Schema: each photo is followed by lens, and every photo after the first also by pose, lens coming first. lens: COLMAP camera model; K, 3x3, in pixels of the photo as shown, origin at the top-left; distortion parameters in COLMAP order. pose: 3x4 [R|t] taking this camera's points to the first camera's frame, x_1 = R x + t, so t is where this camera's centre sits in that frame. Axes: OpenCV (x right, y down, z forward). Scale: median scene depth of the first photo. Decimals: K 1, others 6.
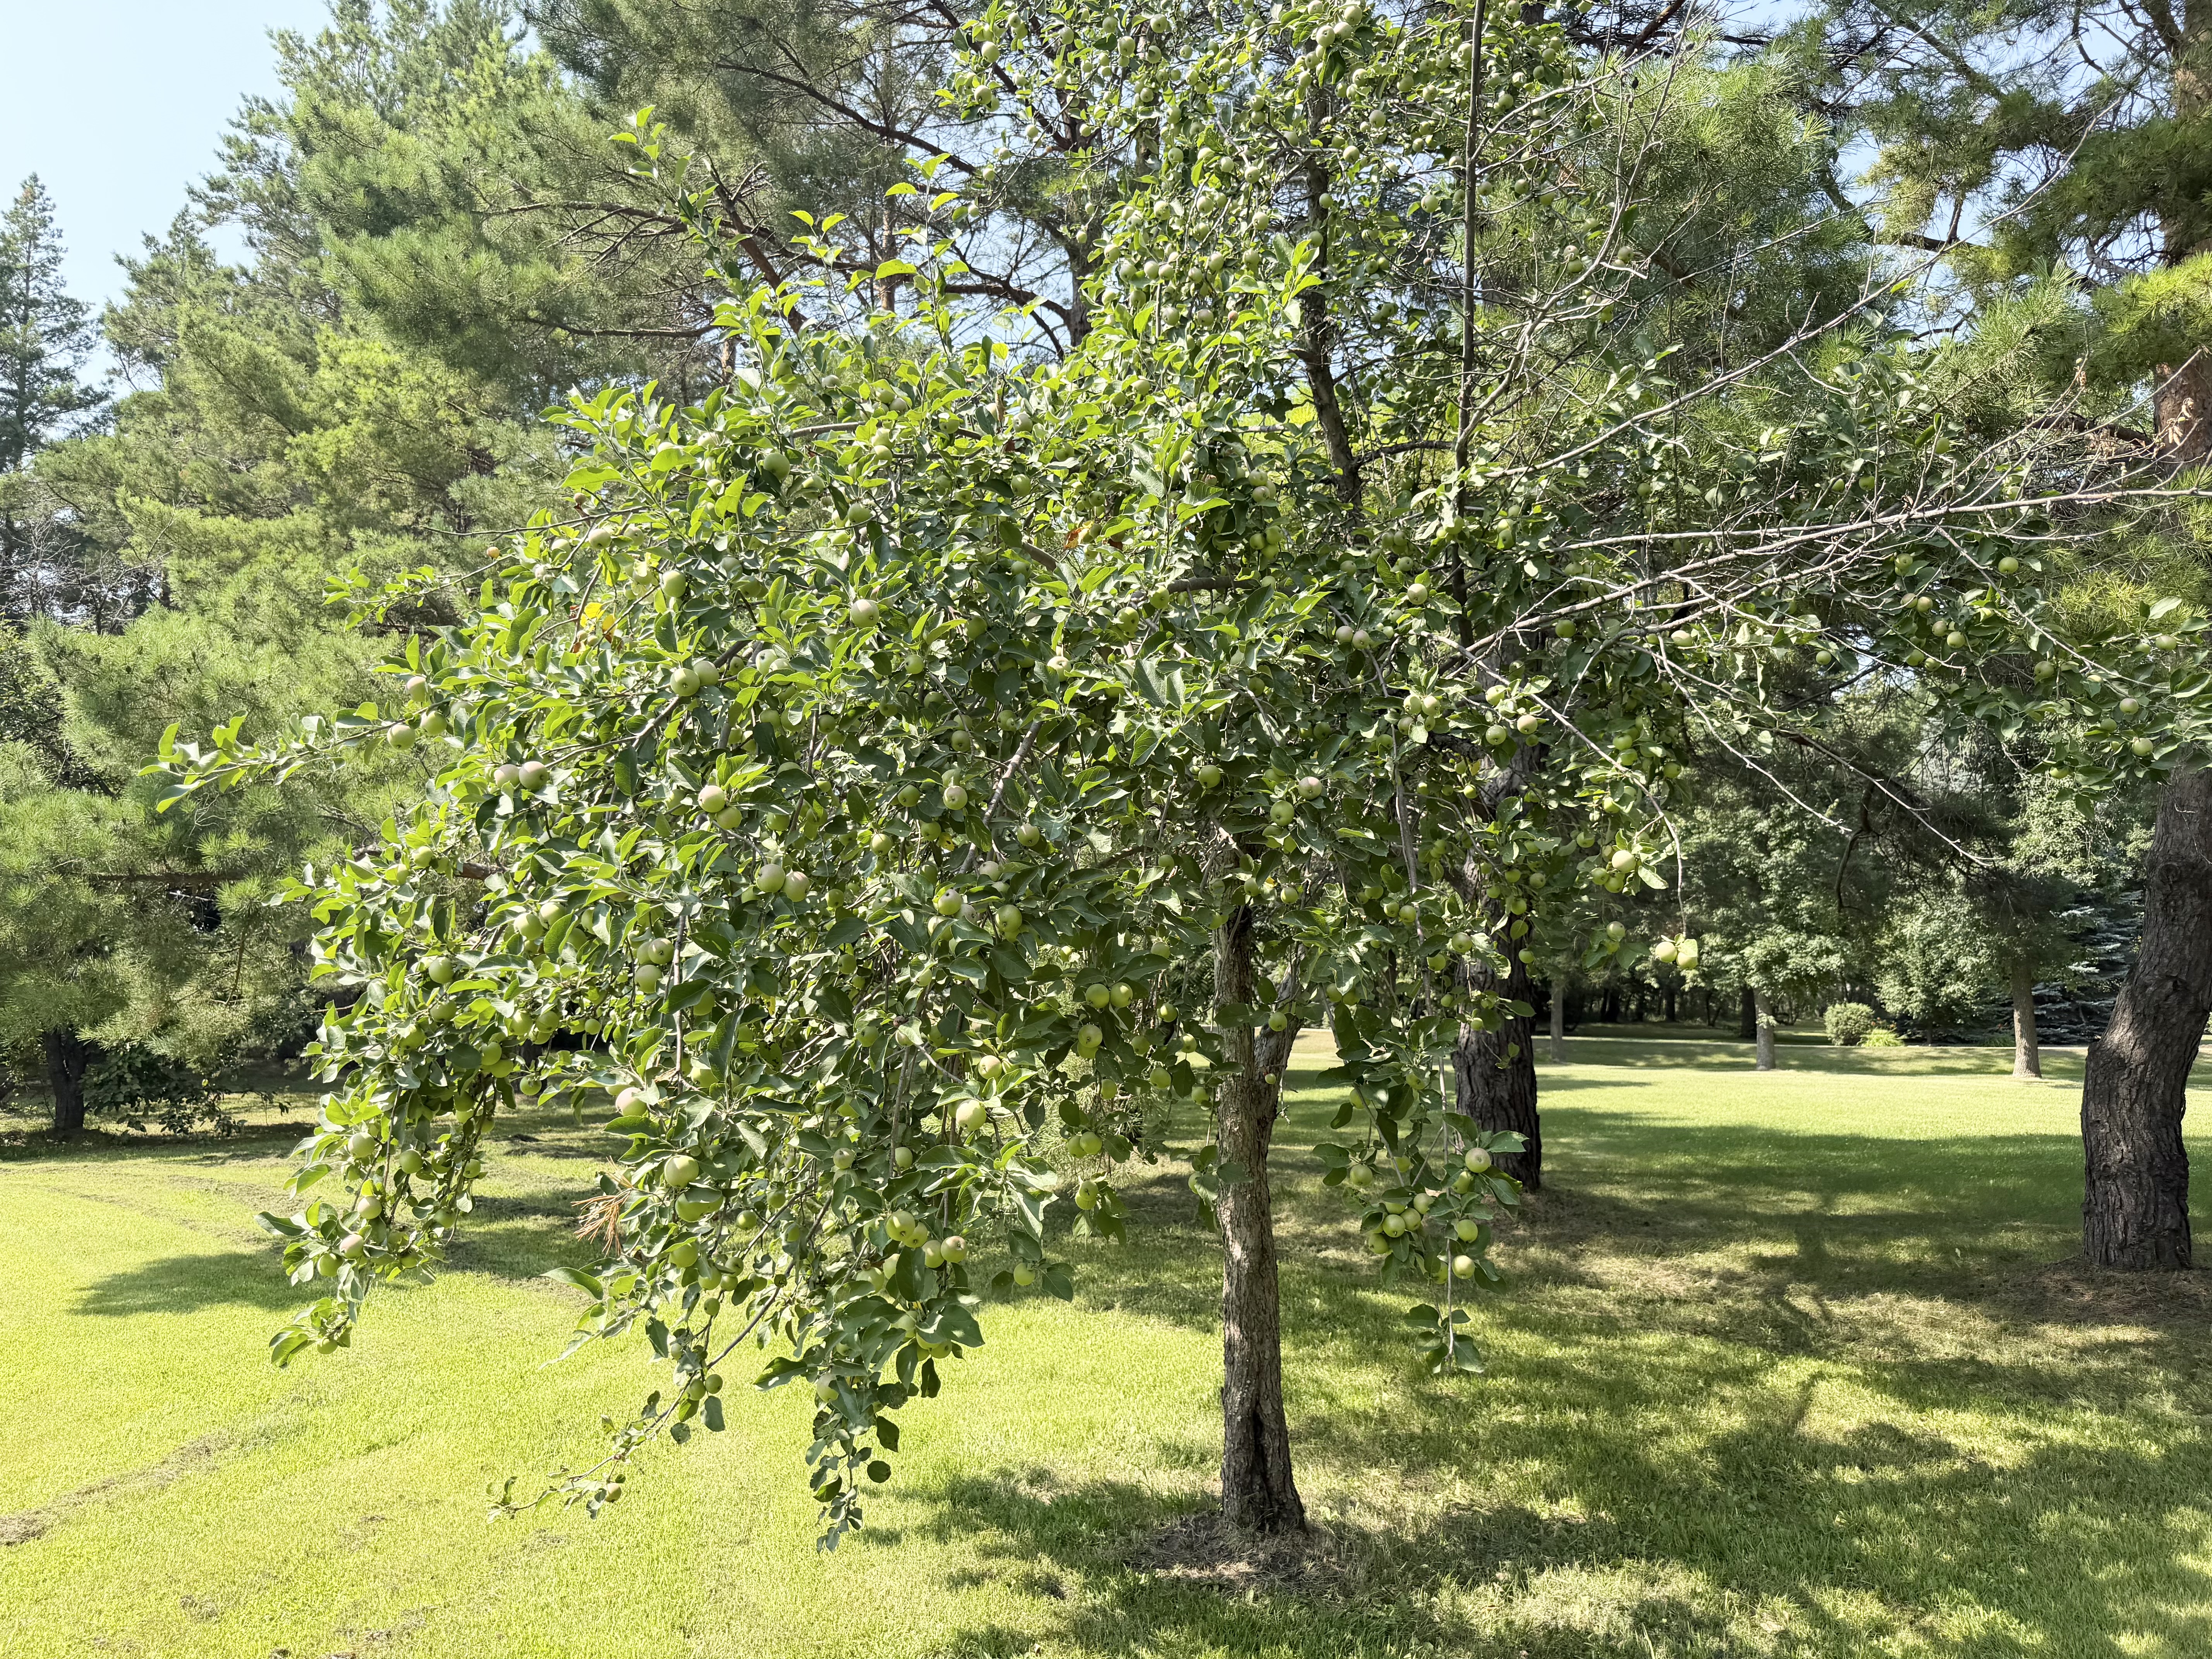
lens RADIAL K [[1542.2, 0, 1099.7], [0, 1542.2, 829.9], [0, 0, 1]] dist [0.035137, -0.046796]
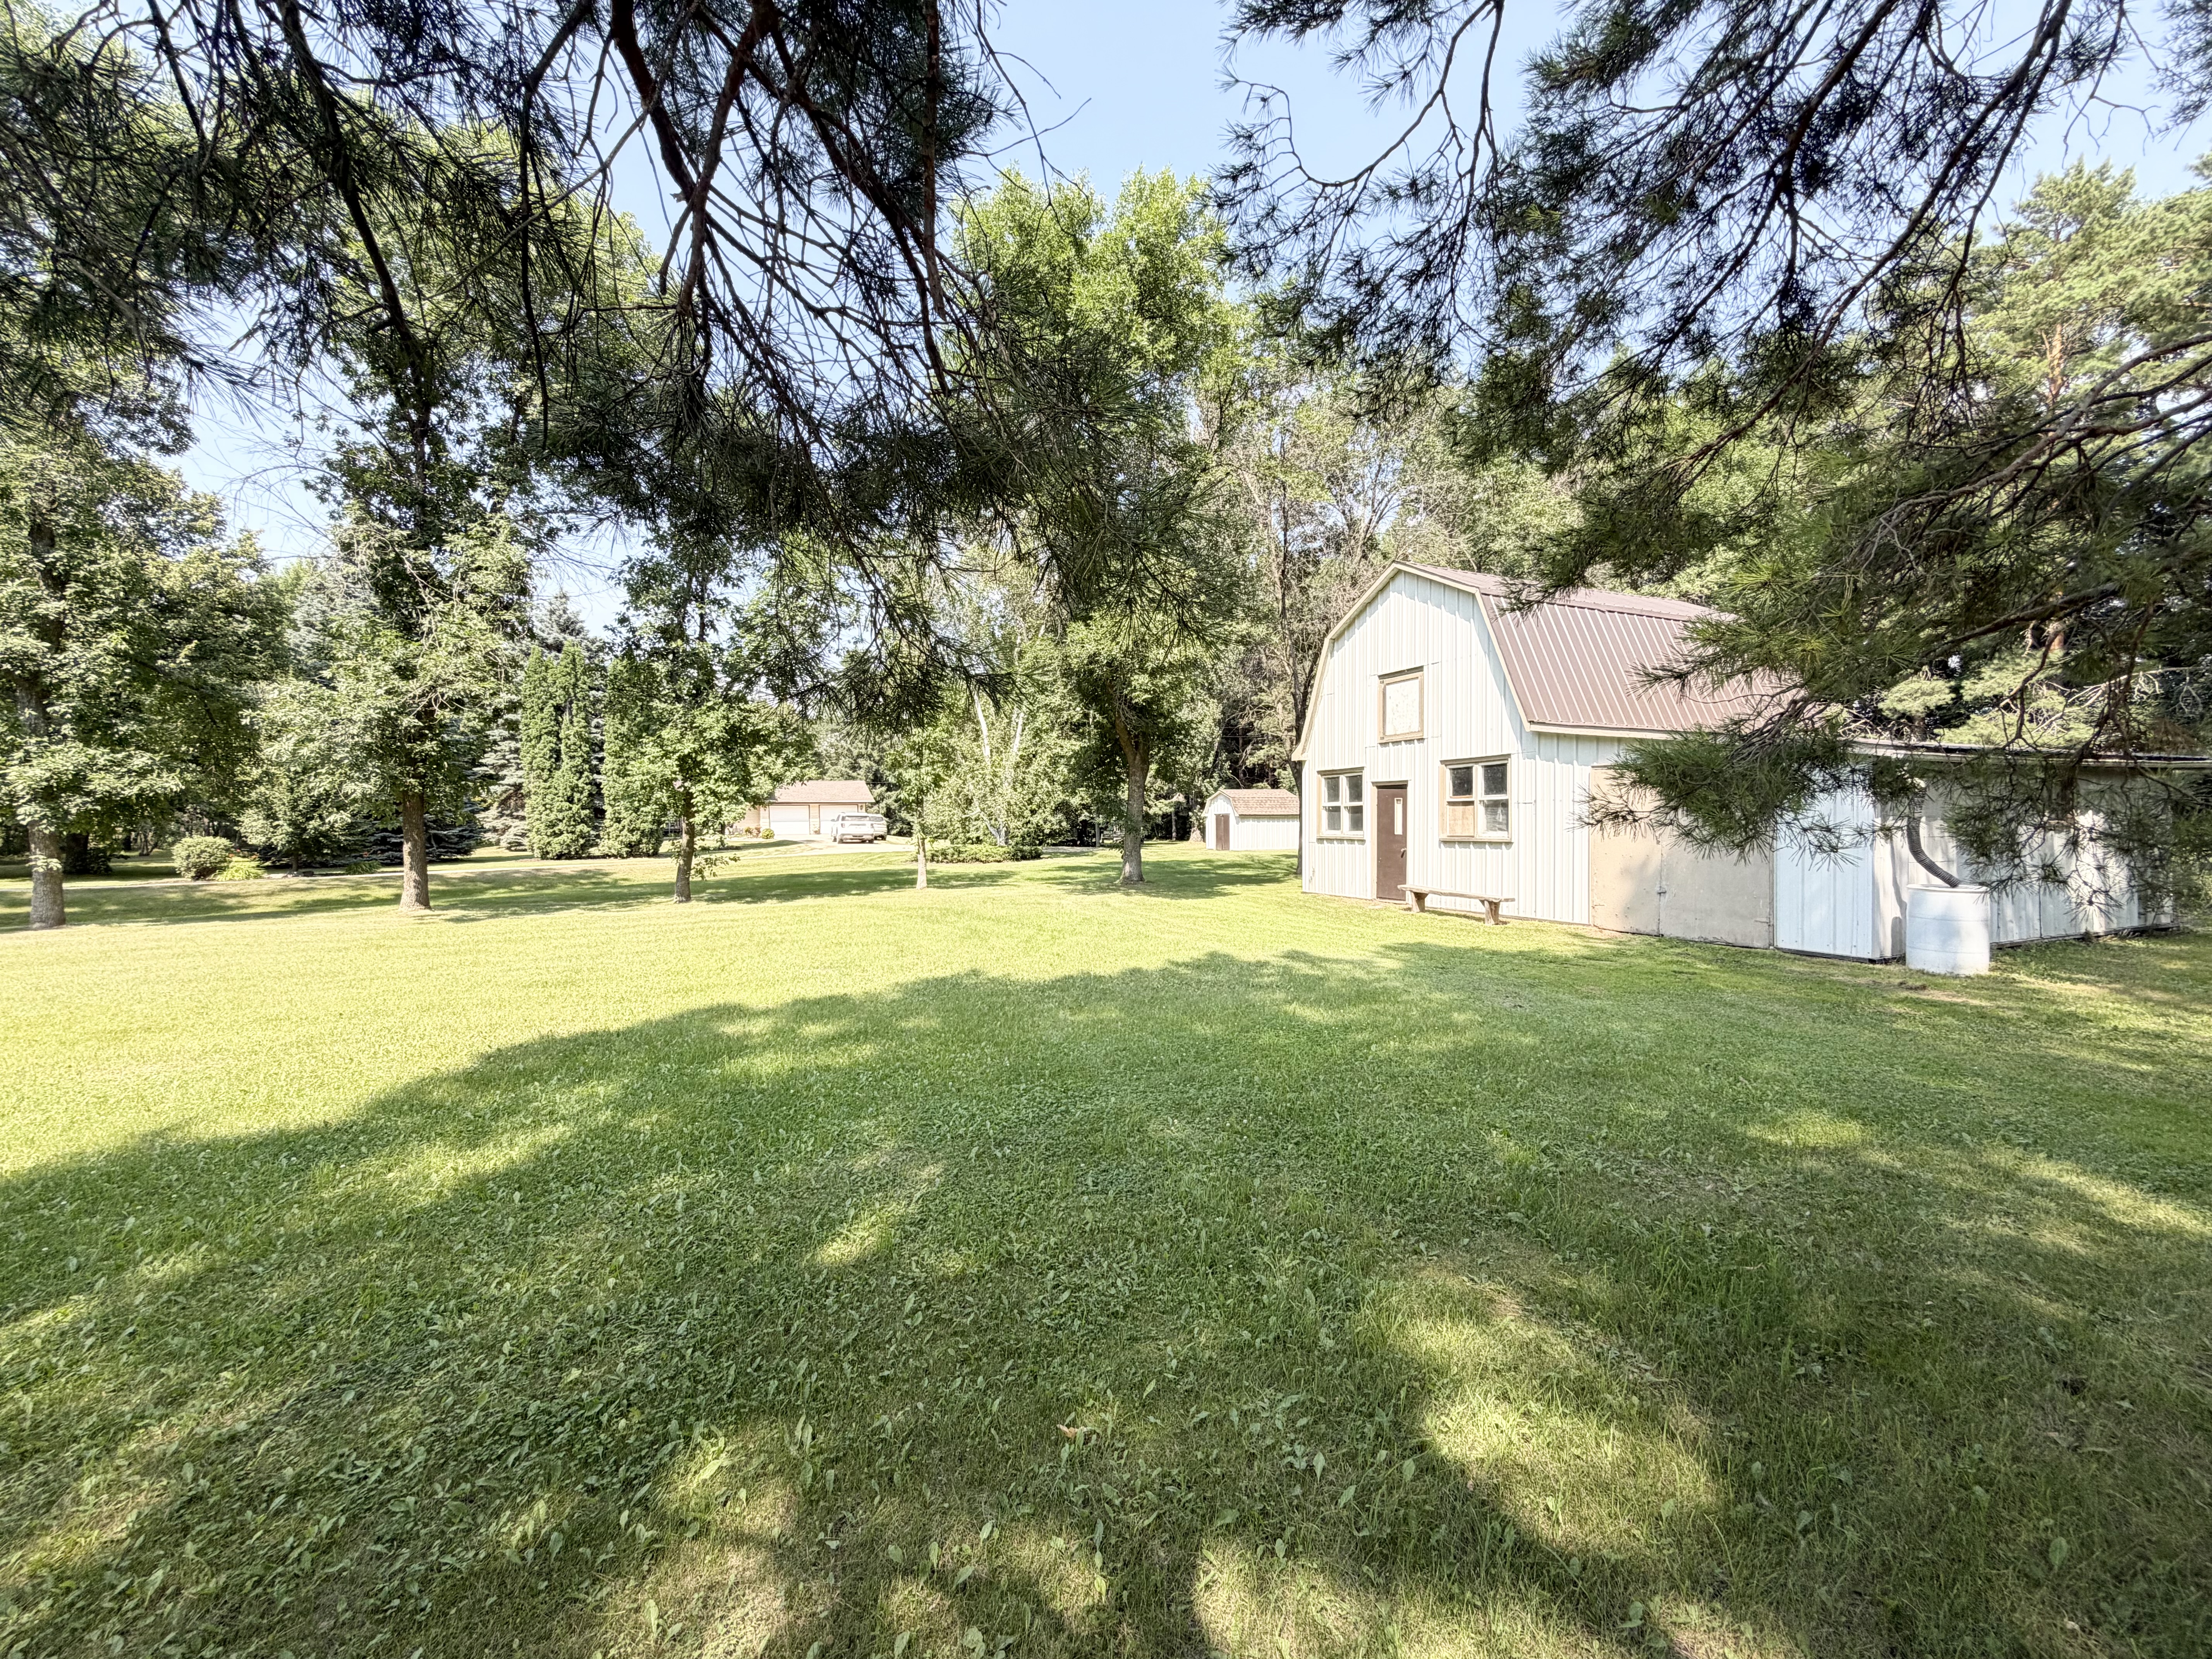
lens RADIAL K [[894.3, 0, 1091.0], [0, 894.3, 822.2], [0, 0, 1]] dist [-0.000916, 0.001333]
pose [[0.344900, -0.010237, 0.938583, 0.170204], [-0.085661, 0.995424, 0.042335, 0.034970], [-0.934722, -0.095001, 0.342445, 0.326240]]
